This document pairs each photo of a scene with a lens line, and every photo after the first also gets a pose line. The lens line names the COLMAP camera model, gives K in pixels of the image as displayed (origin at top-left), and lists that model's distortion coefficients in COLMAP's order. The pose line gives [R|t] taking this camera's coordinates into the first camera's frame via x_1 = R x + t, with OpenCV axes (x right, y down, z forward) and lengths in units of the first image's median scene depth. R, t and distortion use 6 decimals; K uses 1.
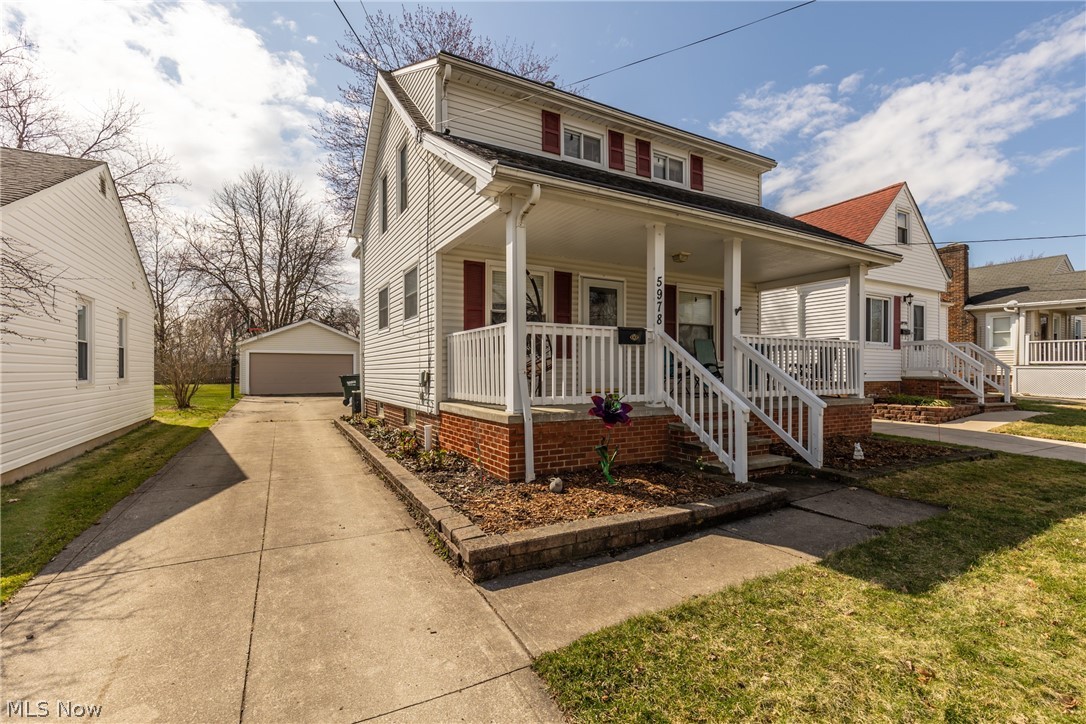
lens RADIAL K [[496.6, 0, 546.6], [0, 496.6, 366.4], [0, 0, 1]] dist [0.004253, -0.000315]
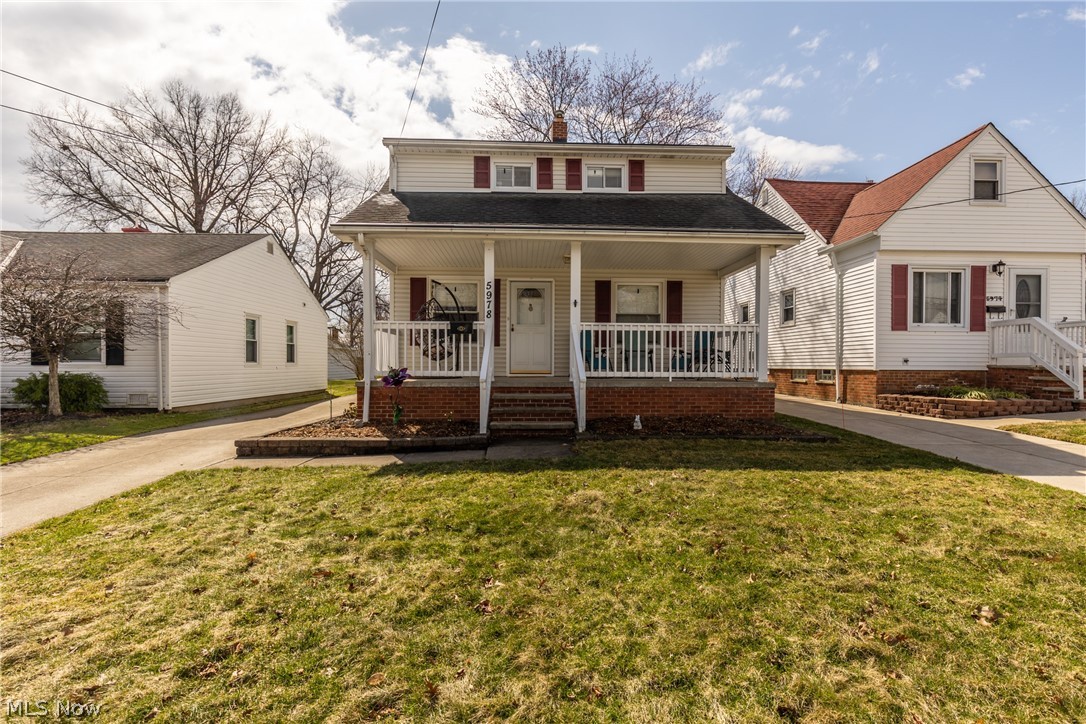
lens RADIAL K [[496.6, 0, 546.6], [0, 496.6, 366.4], [0, 0, 1]] dist [0.004253, -0.000315]
pose [[0.890150, 0.004070, -0.455649, 0.631644], [0.001123, 0.999937, 0.011127, 0.018756], [0.455666, -0.010416, 0.890090, -0.068599]]
